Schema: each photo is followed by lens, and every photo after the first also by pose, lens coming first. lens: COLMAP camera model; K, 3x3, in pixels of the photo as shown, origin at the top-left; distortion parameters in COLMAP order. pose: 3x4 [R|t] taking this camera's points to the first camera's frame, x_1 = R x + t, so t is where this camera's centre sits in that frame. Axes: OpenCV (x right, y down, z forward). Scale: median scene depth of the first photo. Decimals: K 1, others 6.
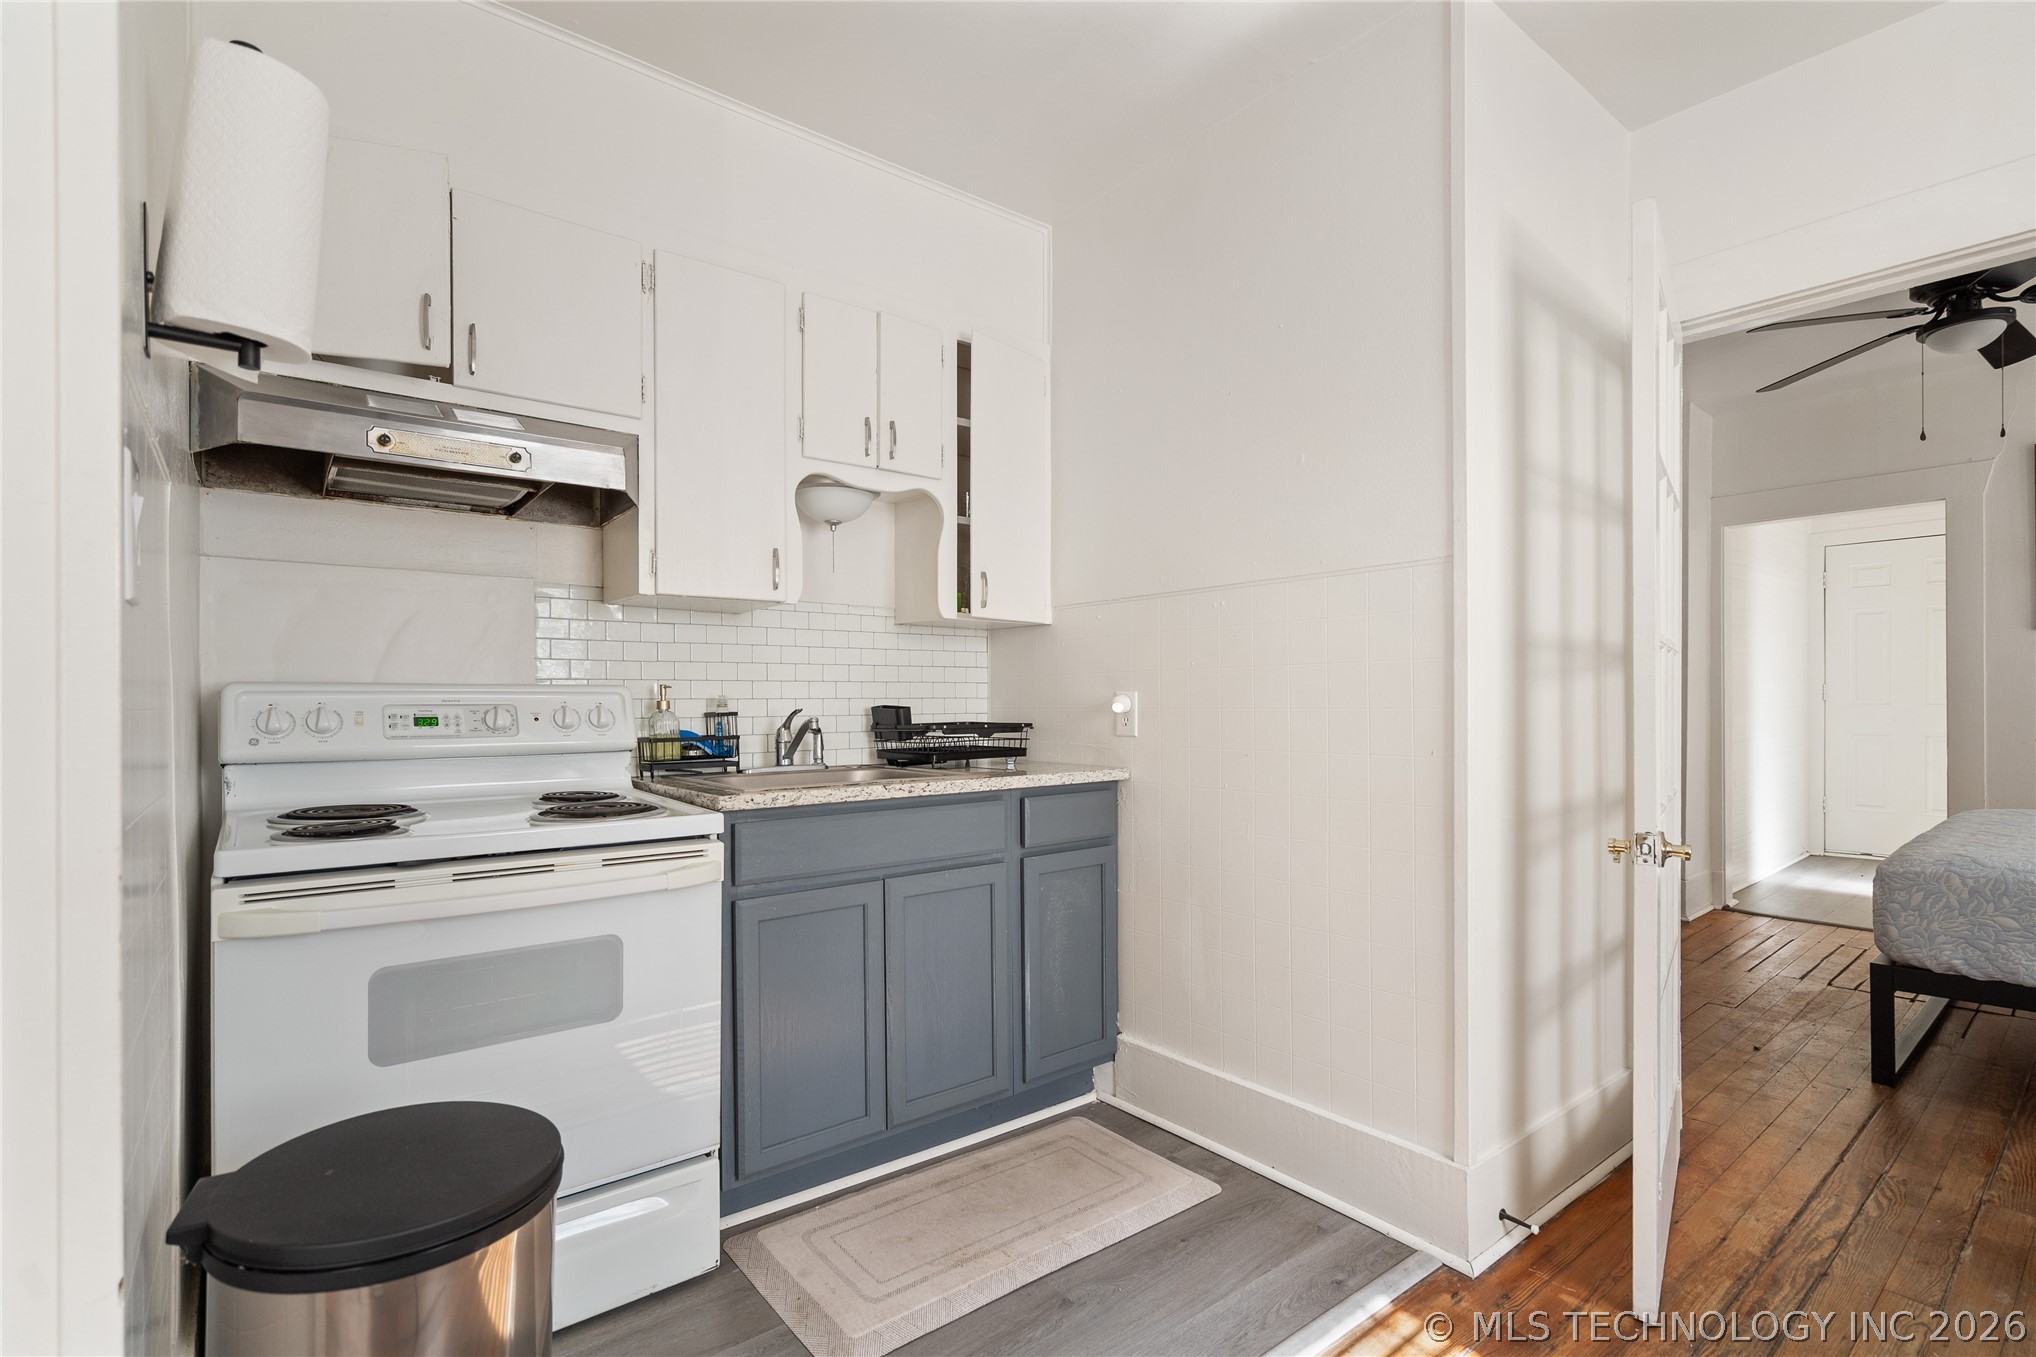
lens RADIAL K [[943.9, 0, 1017.4], [0, 943.9, 700.9], [0, 0, 1]] dist [-0.002251, 0.000993]
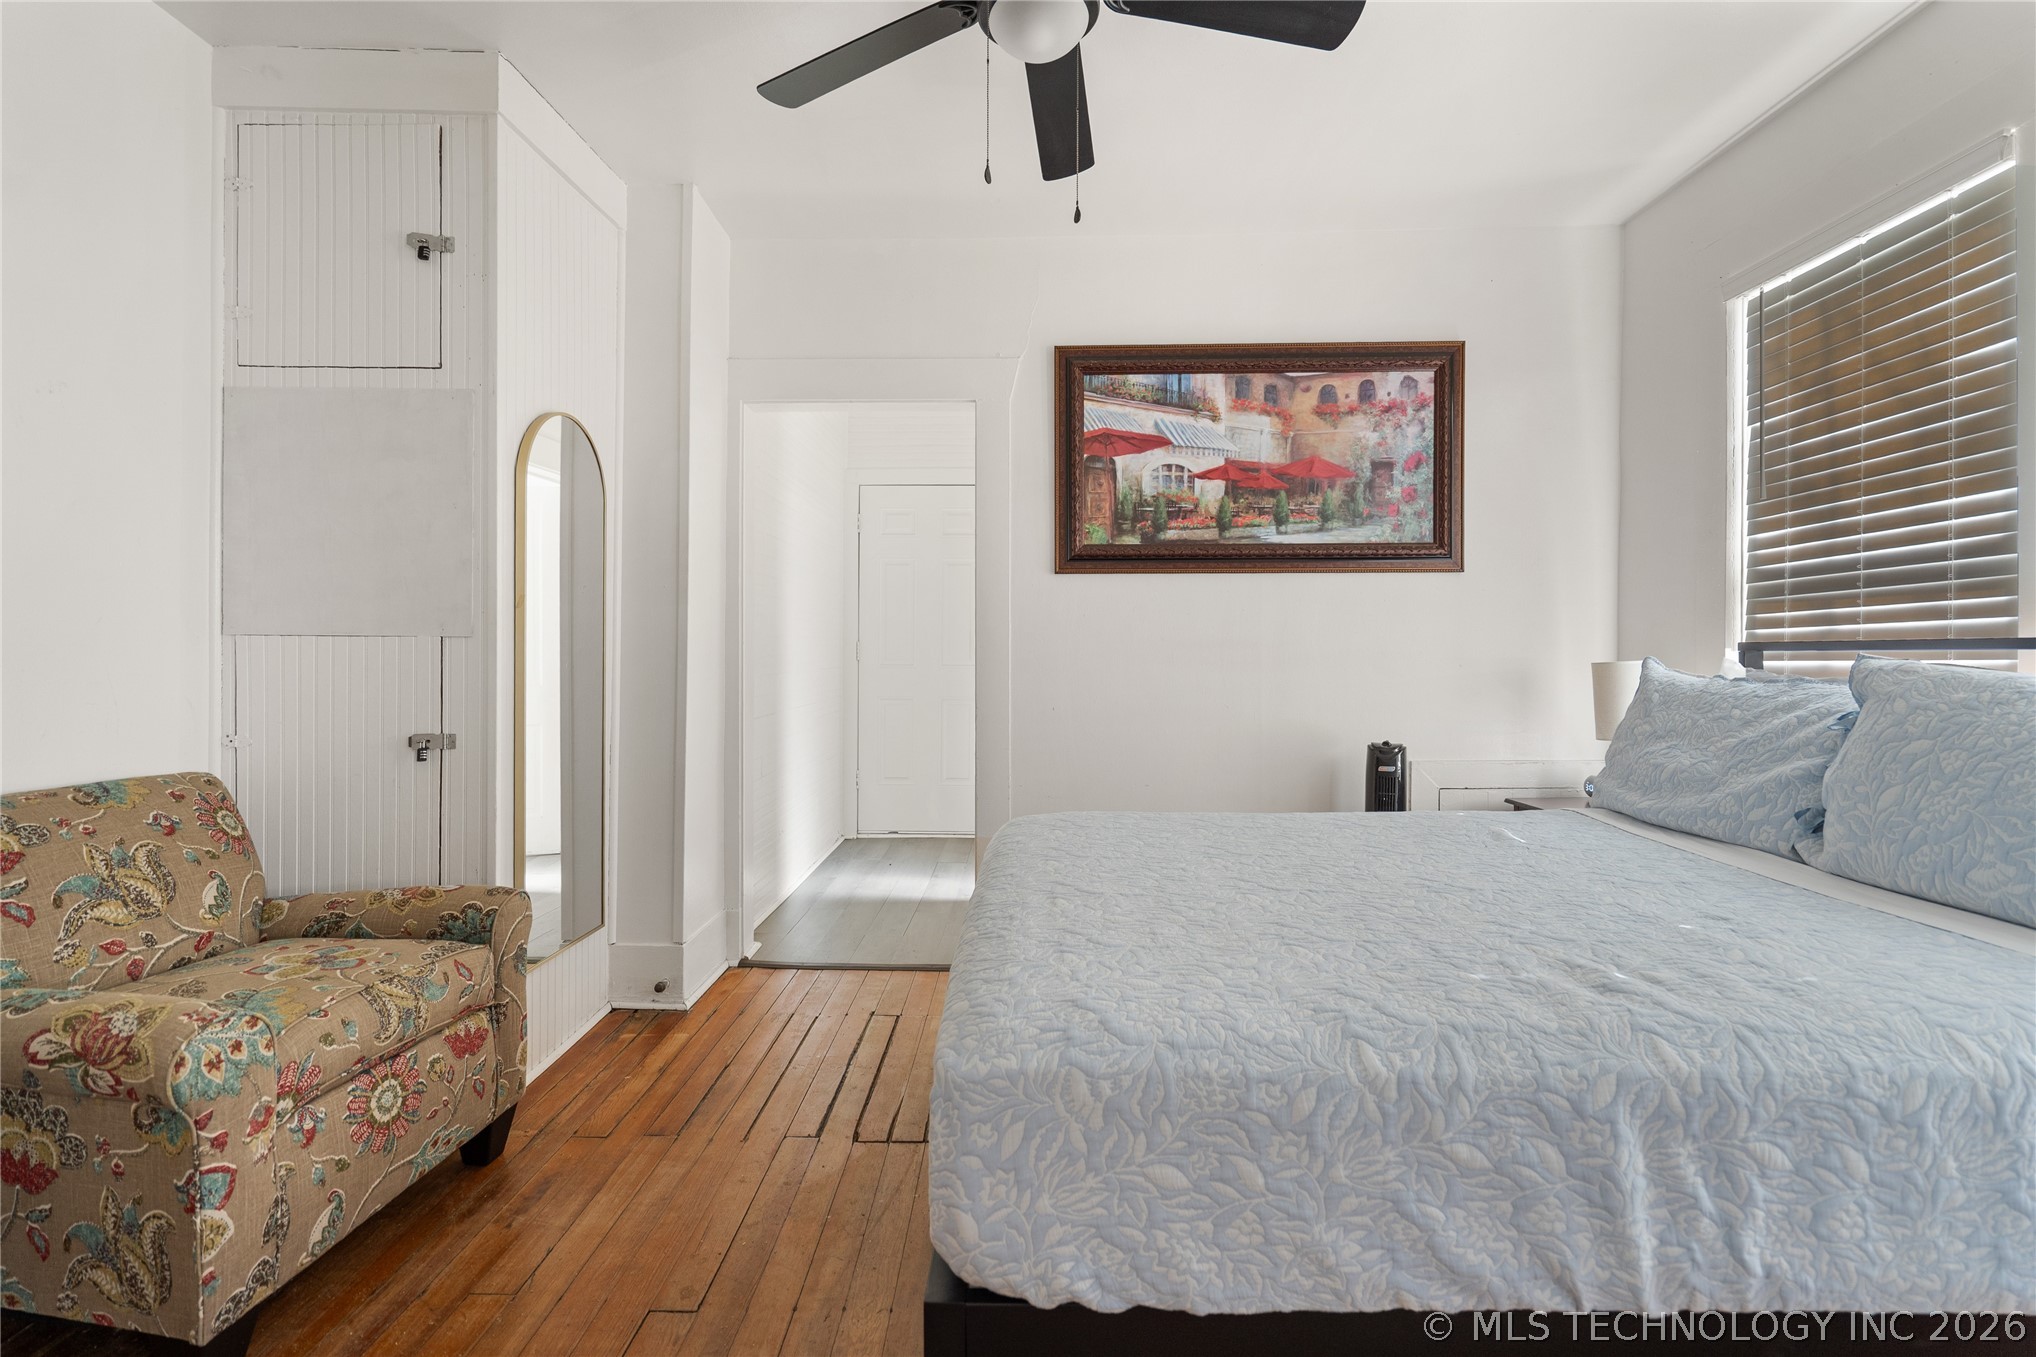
lens RADIAL K [[967.1, 0, 1018.0], [0, 967.1, 678.5], [0, 0, 1]] dist [-0.000068, 0.000299]
pose [[0.646871, -0.007979, 0.762558, 0.679457], [-0.006089, 0.999859, 0.015627, 0.004208], [-0.762575, -0.014752, 0.646731, 0.777163]]
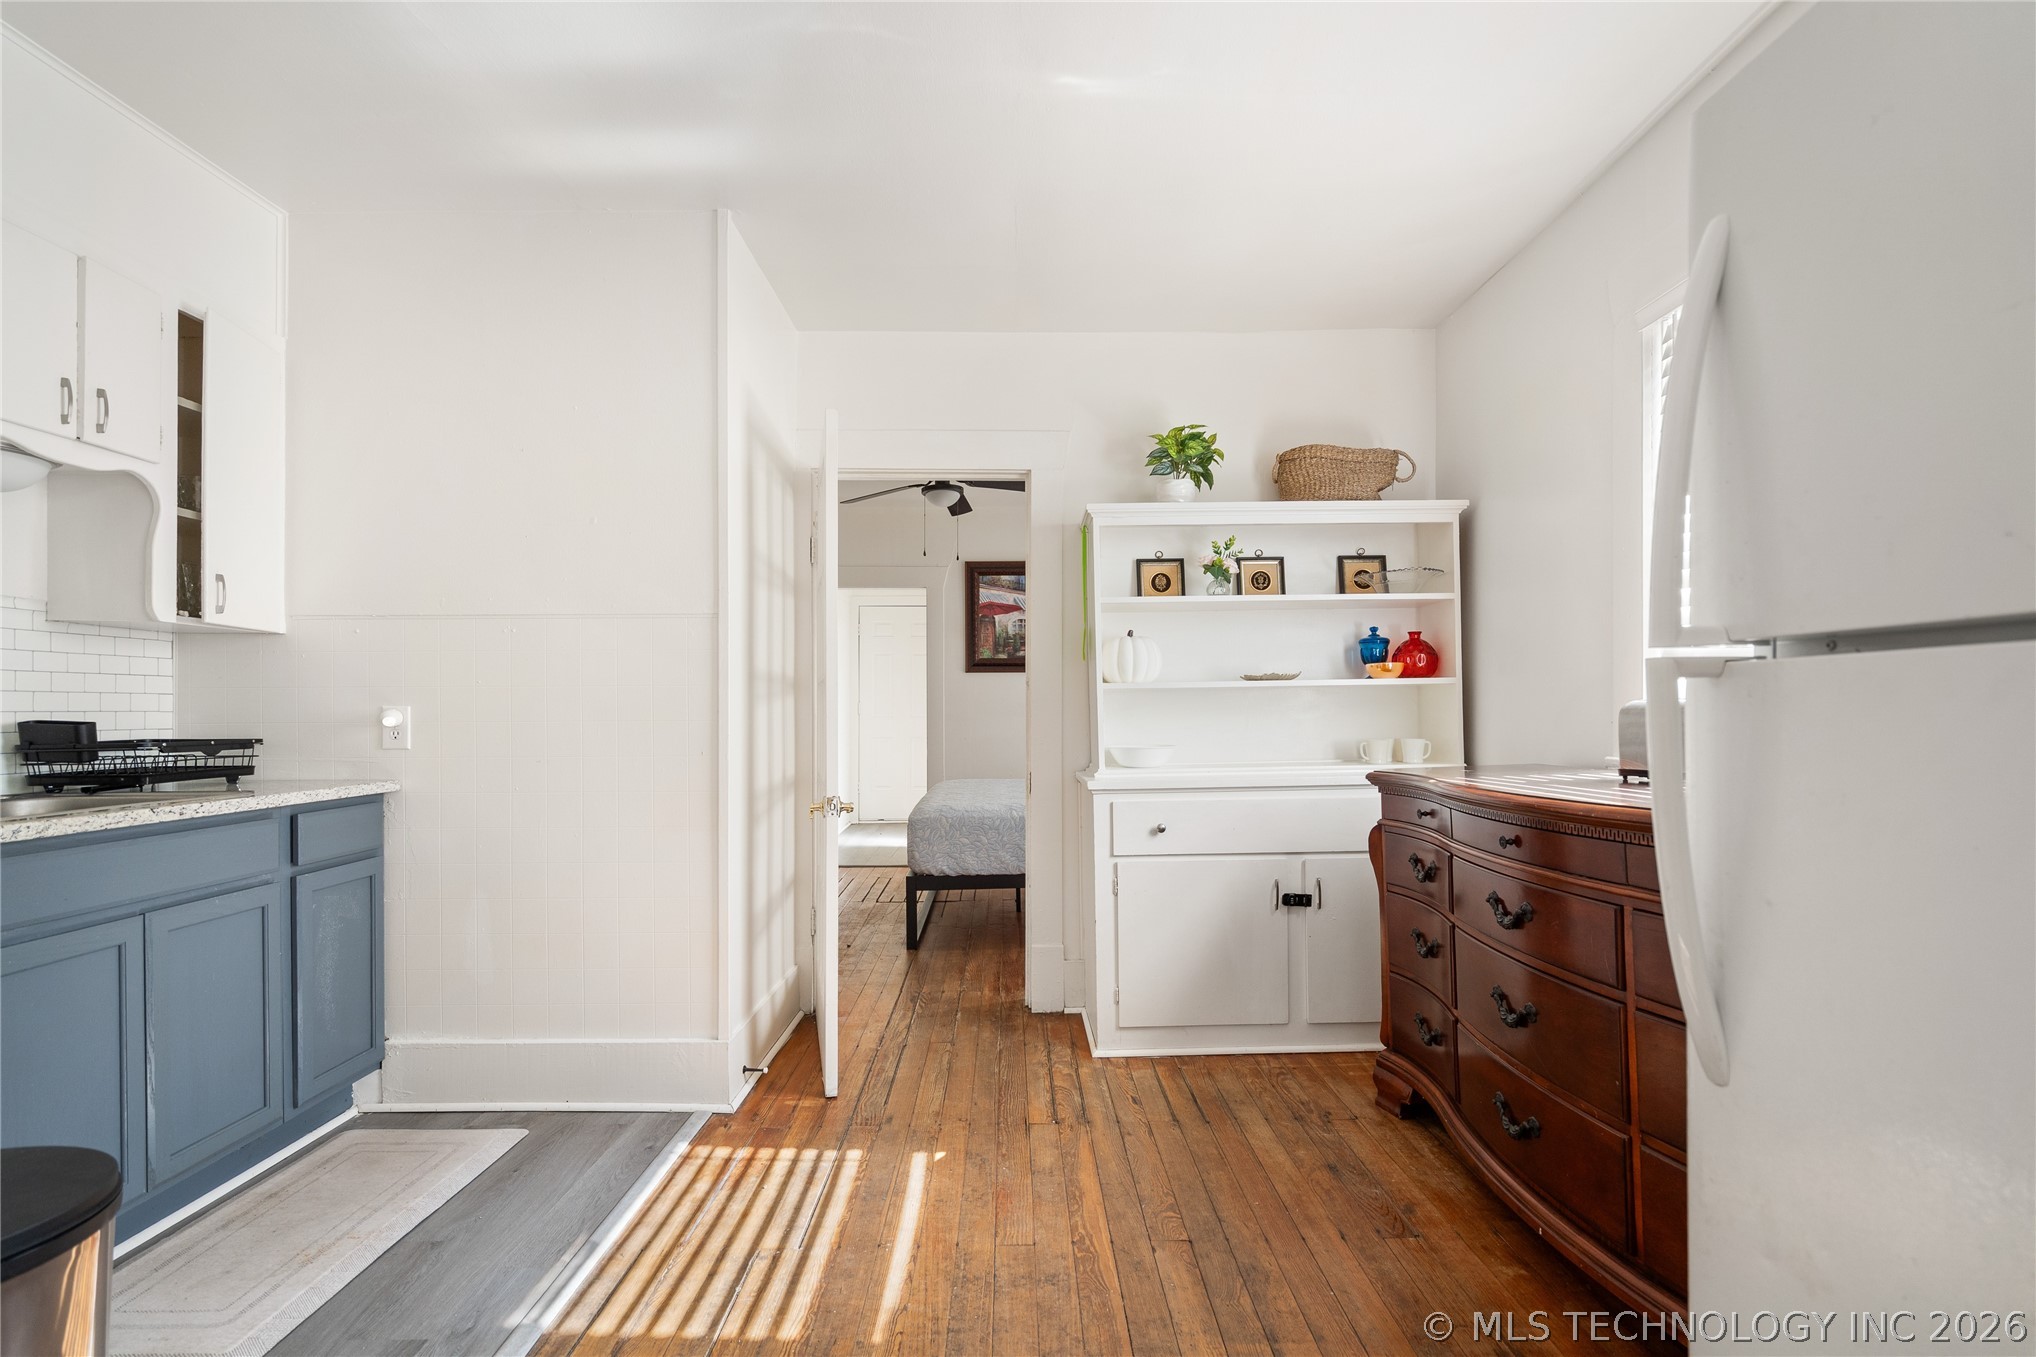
lens RADIAL K [[943.9, 0, 1017.4], [0, 943.9, 700.9], [0, 0, 1]] dist [-0.002251, 0.000993]
pose [[0.620486, 0.012115, 0.784124, -0.279884], [-0.001300, 0.999895, -0.014420, -0.001655], [-0.784216, 0.007928, 0.620437, -0.177953]]
